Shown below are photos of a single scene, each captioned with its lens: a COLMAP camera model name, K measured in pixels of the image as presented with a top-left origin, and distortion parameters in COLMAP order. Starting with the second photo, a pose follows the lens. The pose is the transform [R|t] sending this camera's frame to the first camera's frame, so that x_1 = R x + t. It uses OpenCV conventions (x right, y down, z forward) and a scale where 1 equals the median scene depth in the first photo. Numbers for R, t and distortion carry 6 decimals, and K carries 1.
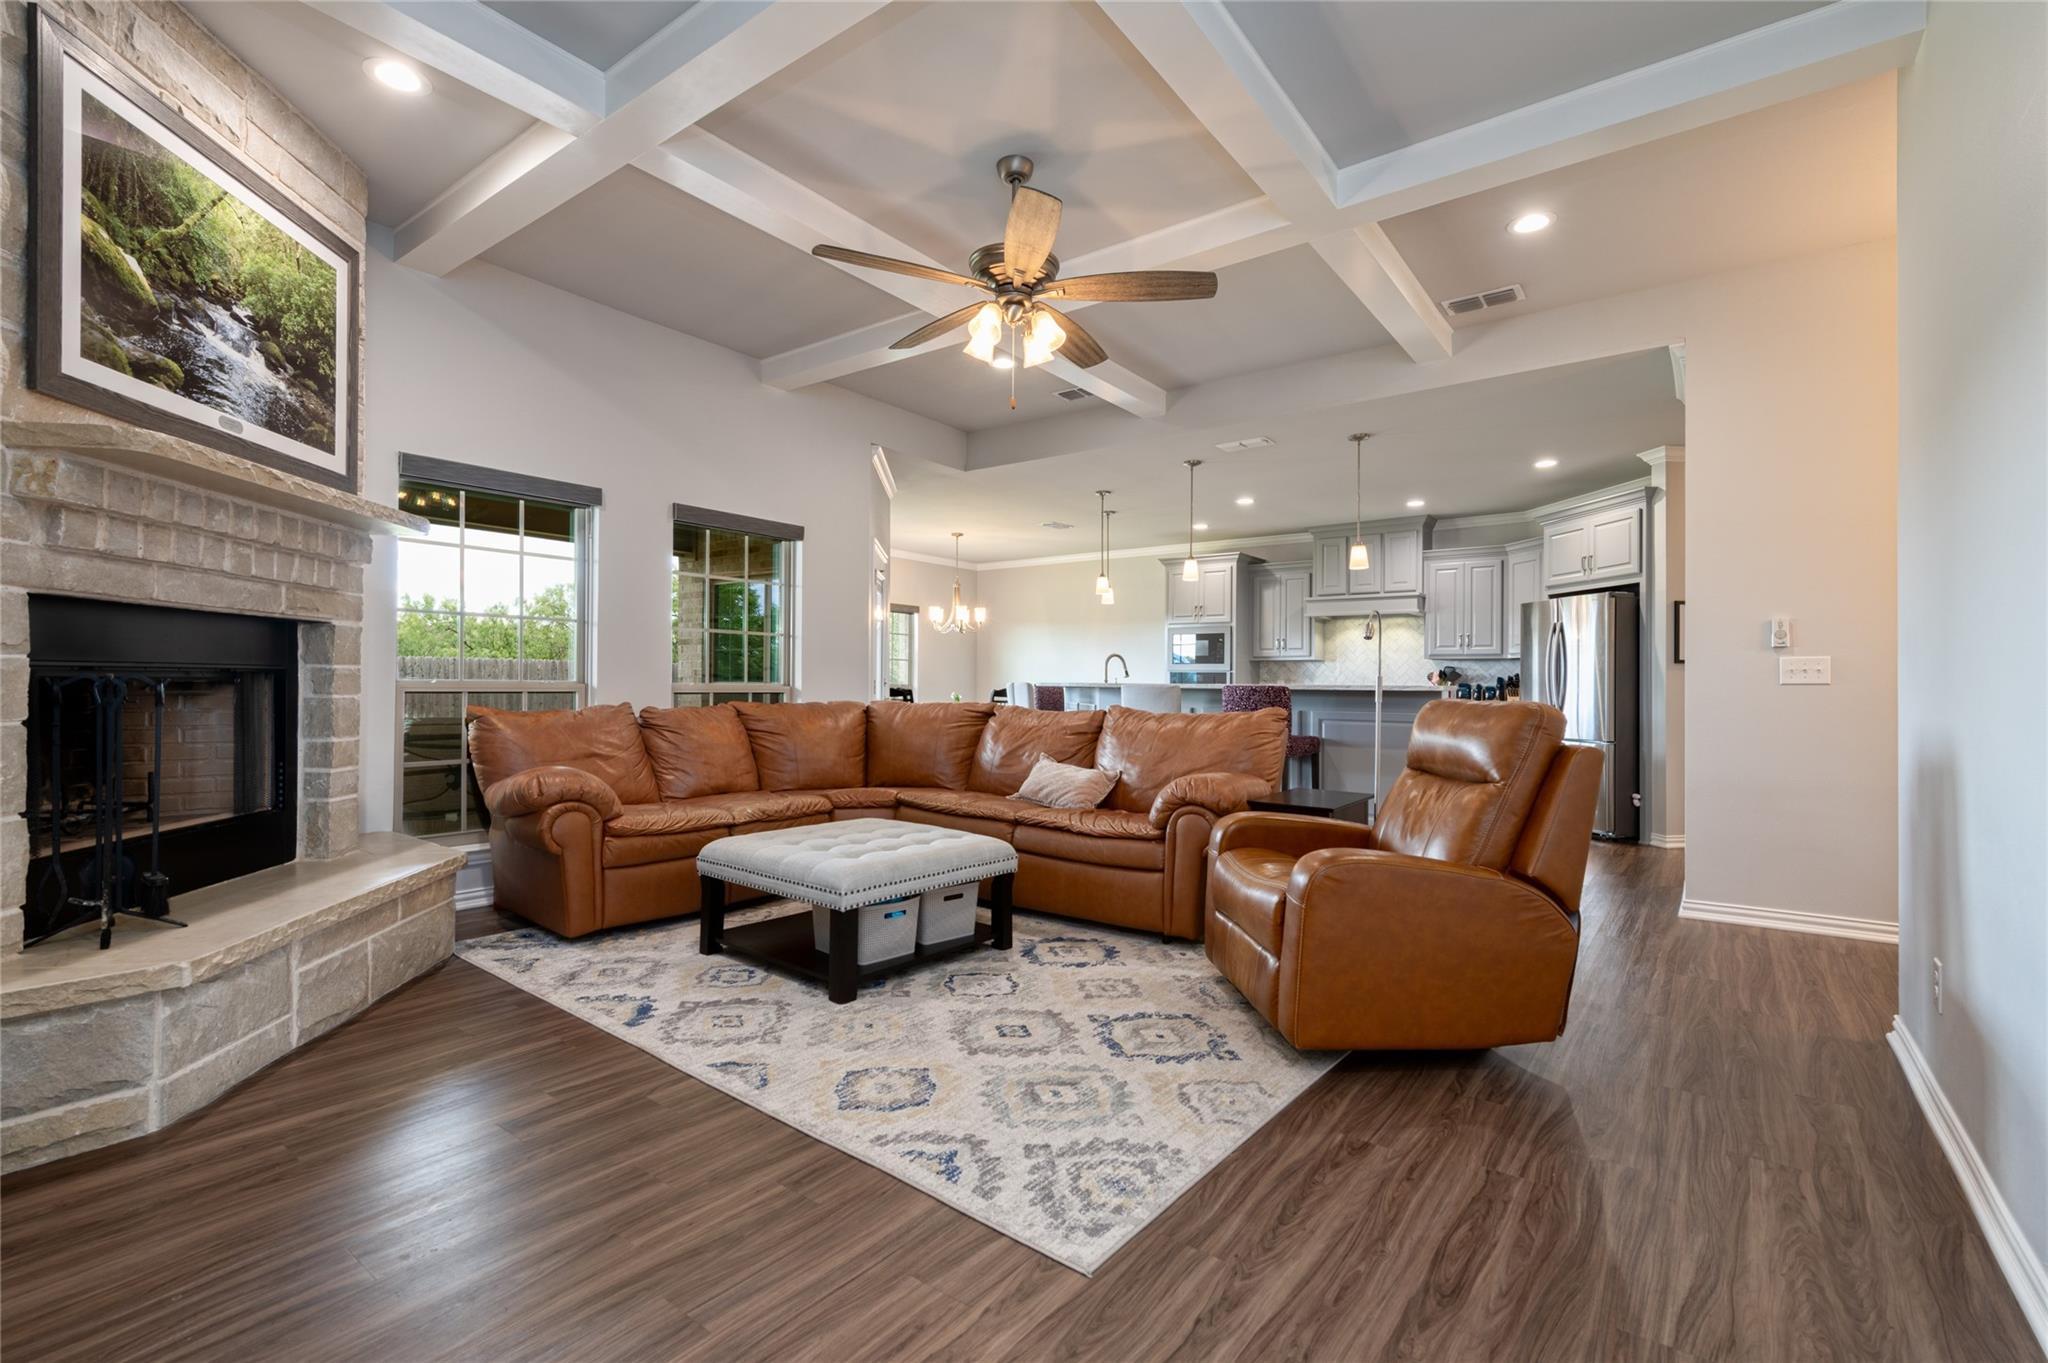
lens RADIAL K [[917.9, 0, 1024.9], [0, 917.9, 680.4], [0, 0, 1]] dist [0.016755, -0.005573]
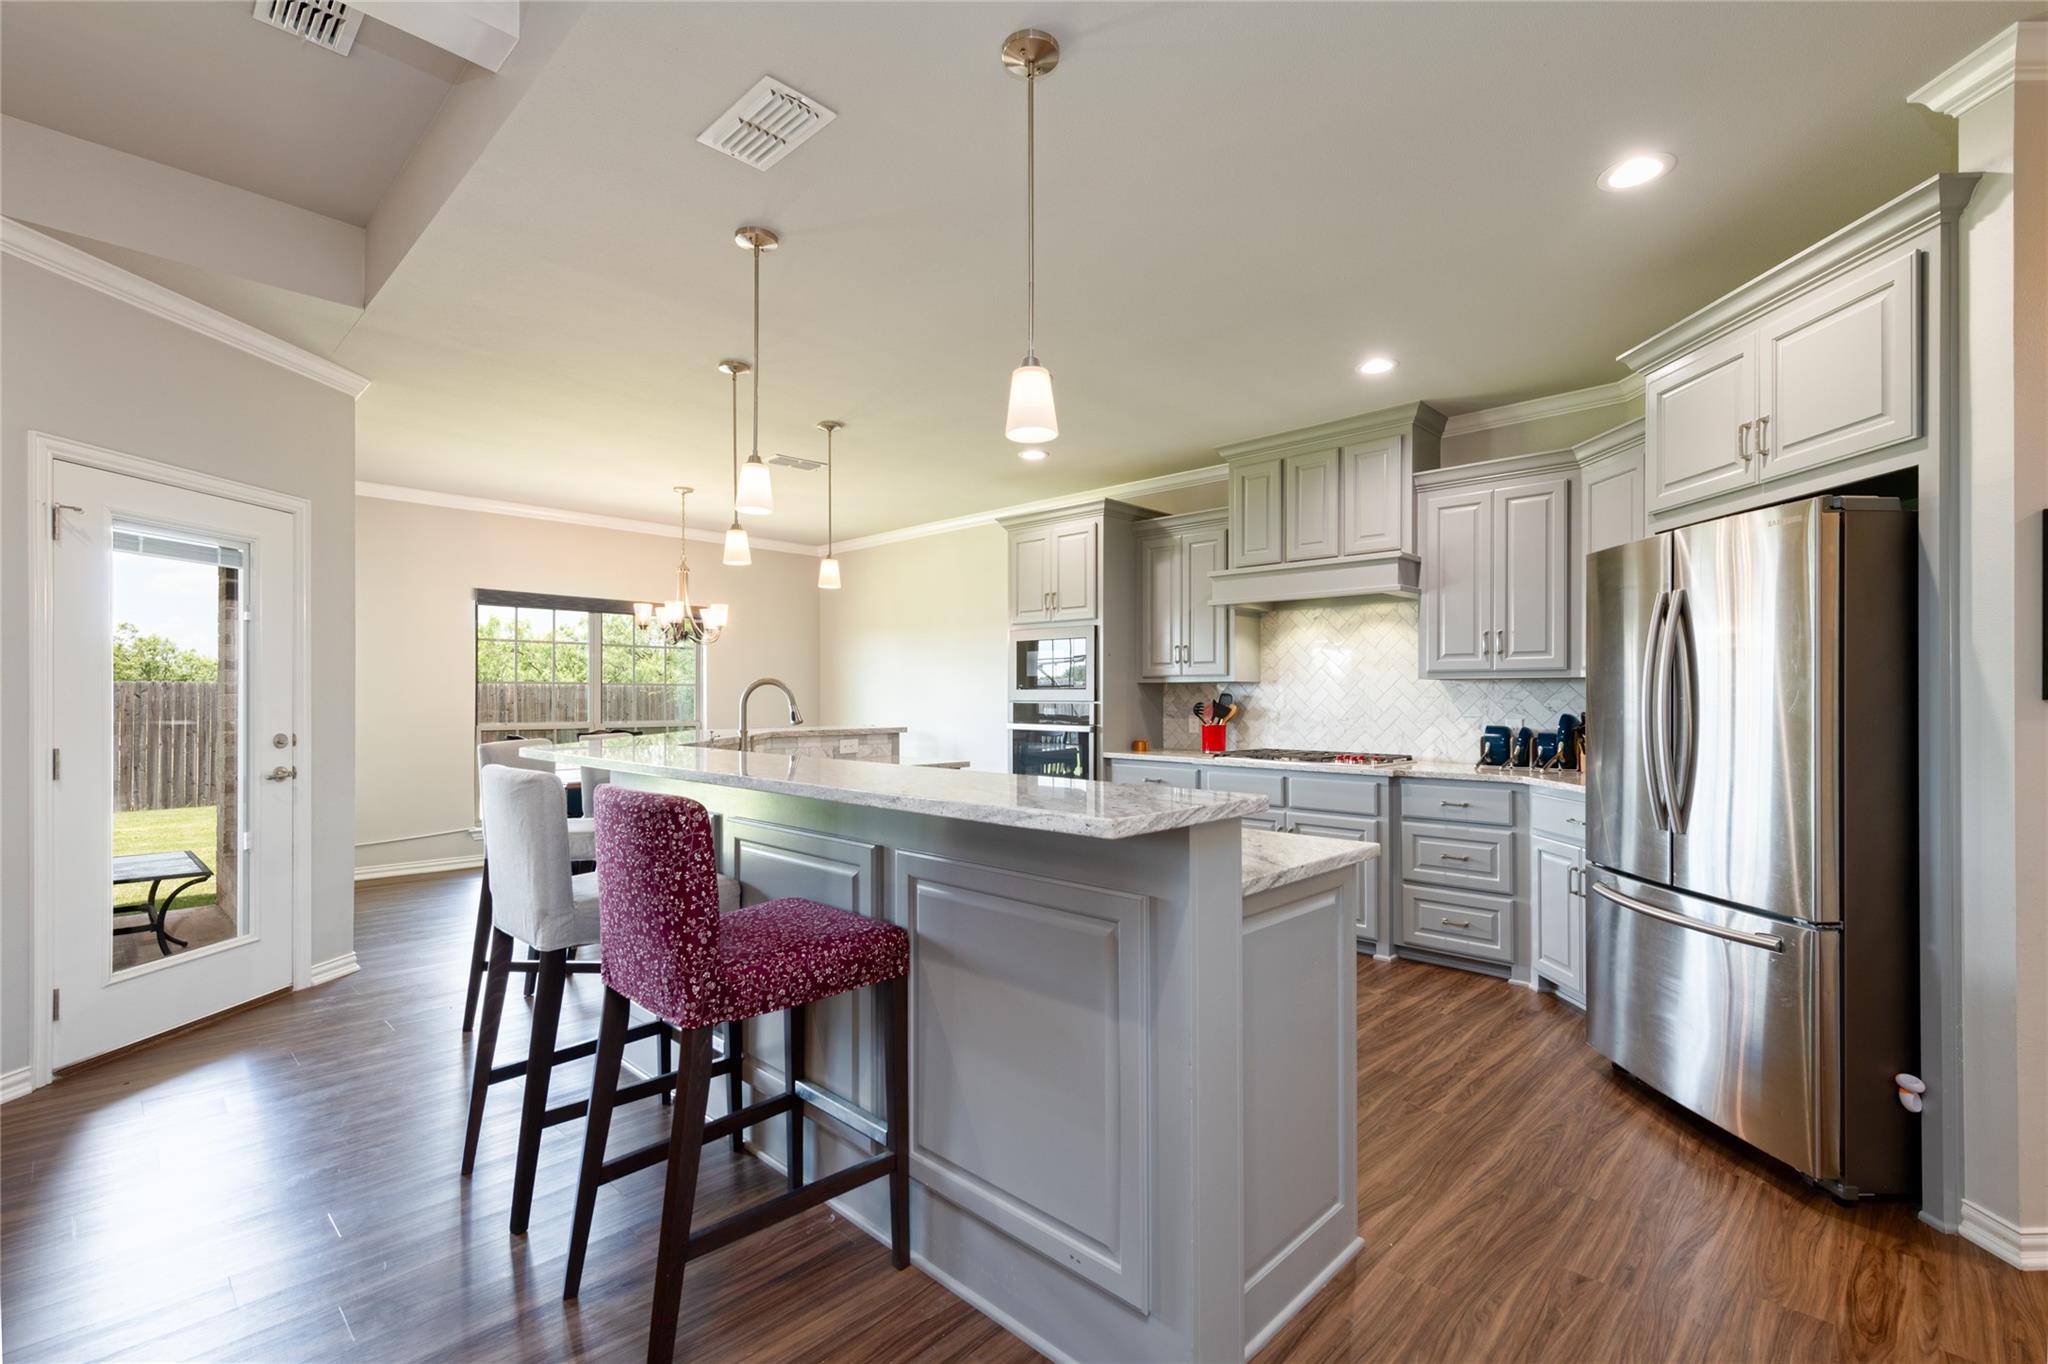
lens RADIAL K [[917.9, 0, 1032.2], [0, 917.9, 700.9], [0, 0, 1]] dist [0.016755, -0.005573]
pose [[0.993435, -0.008966, -0.114045, 0.378593], [0.010043, 0.999910, 0.008868, -0.024372], [0.113955, -0.009955, 0.993436, 0.623141]]
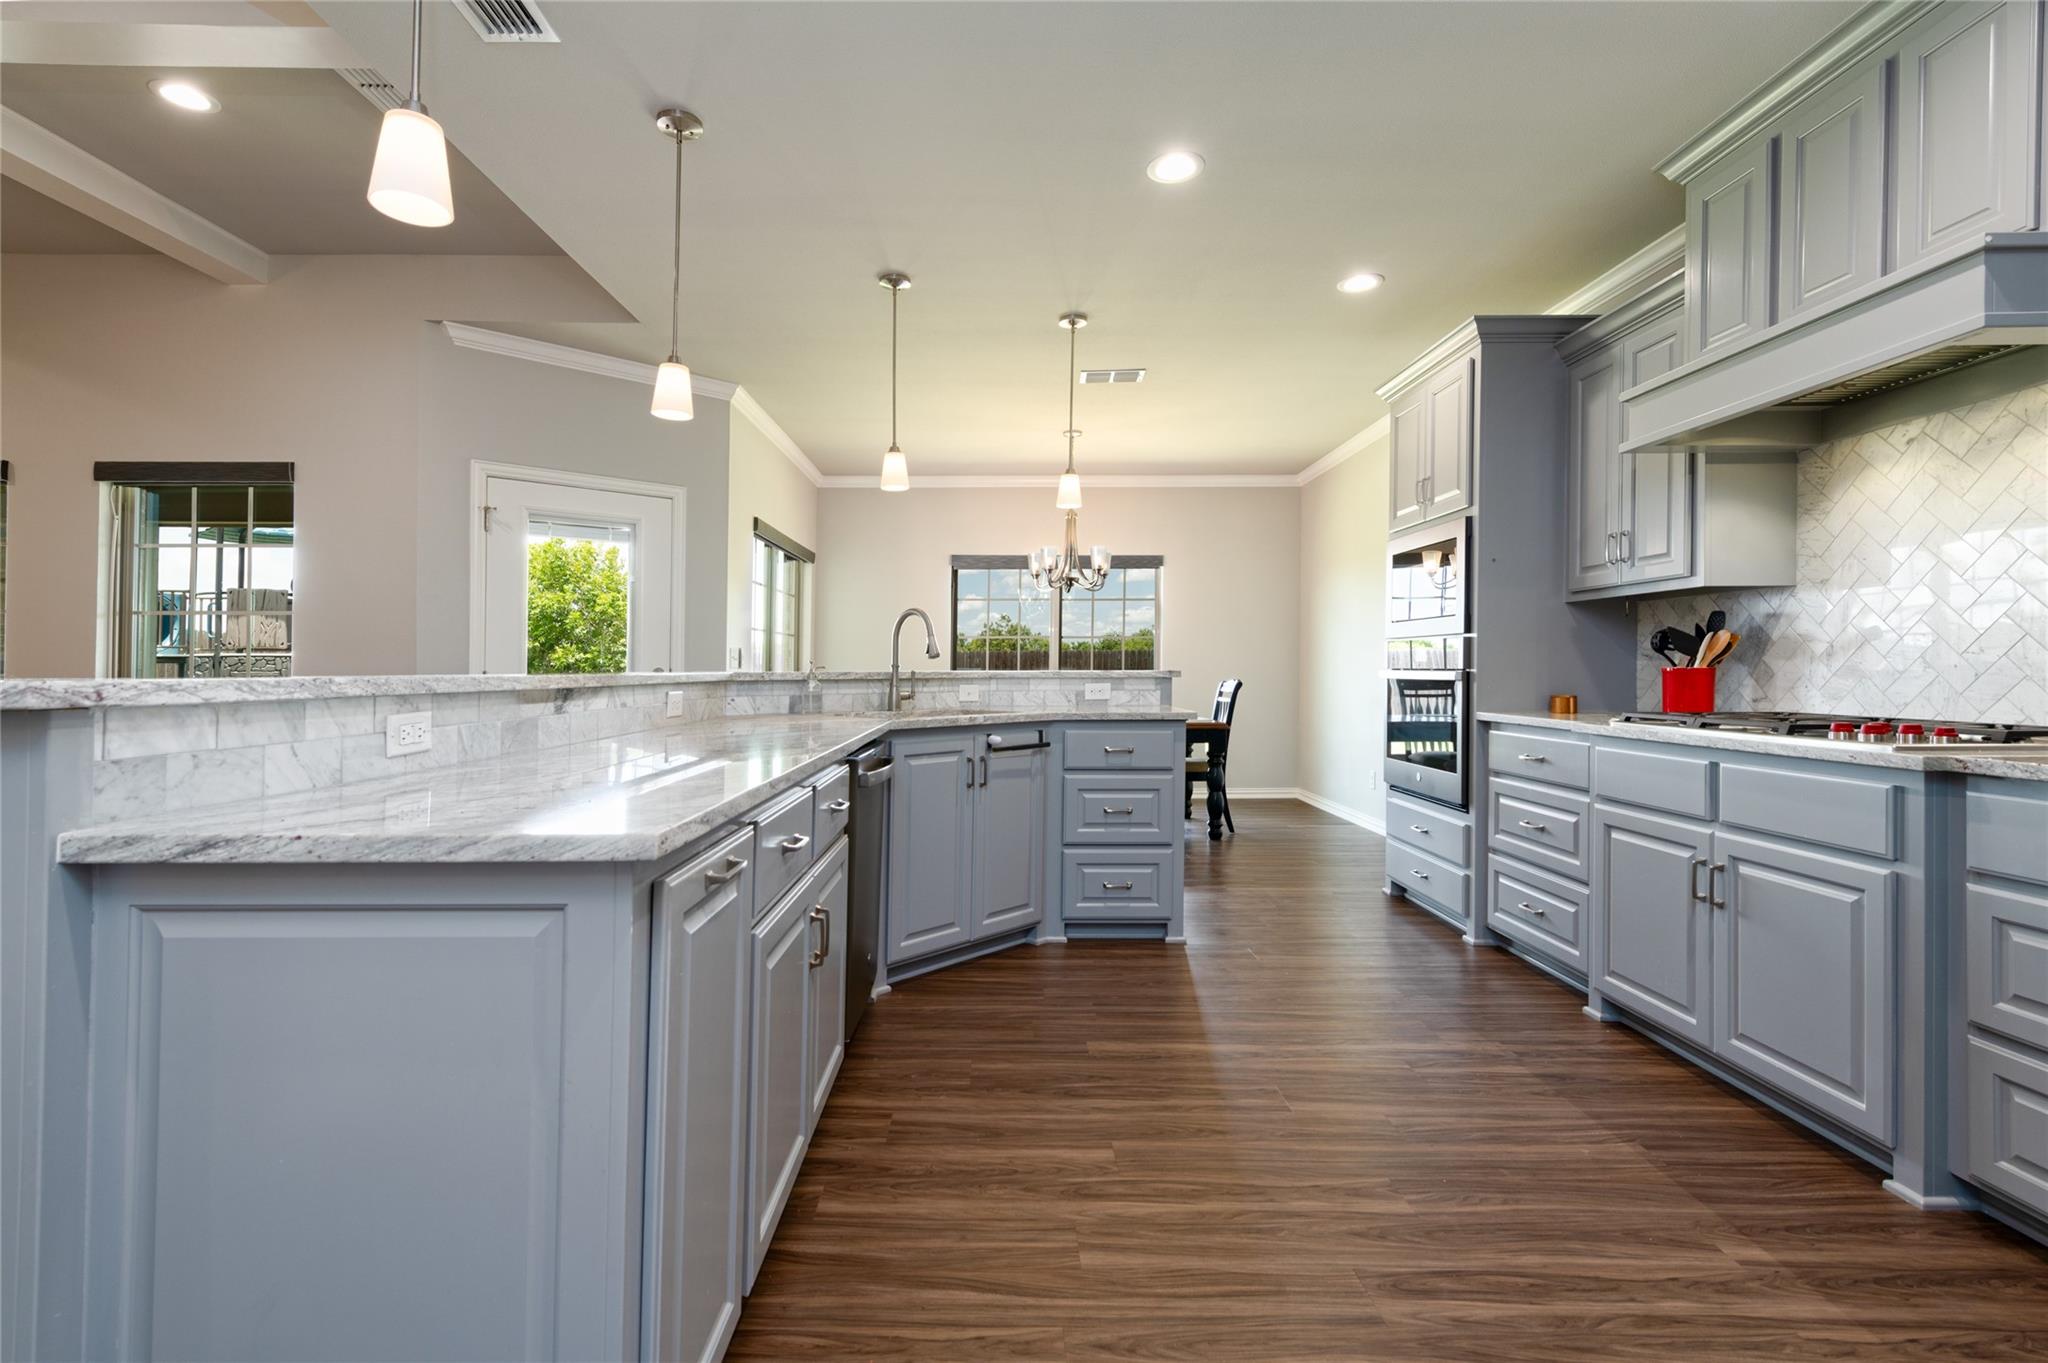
lens RADIAL K [[917.9, 0, 1006.8], [0, 917.9, 672.5], [0, 0, 1]] dist [0.016755, -0.005573]
pose [[0.601563, -0.009971, -0.798763, 0.625732], [0.012339, 0.999919, -0.003190, 0.007235], [0.798730, -0.007937, 0.601637, 0.928535]]
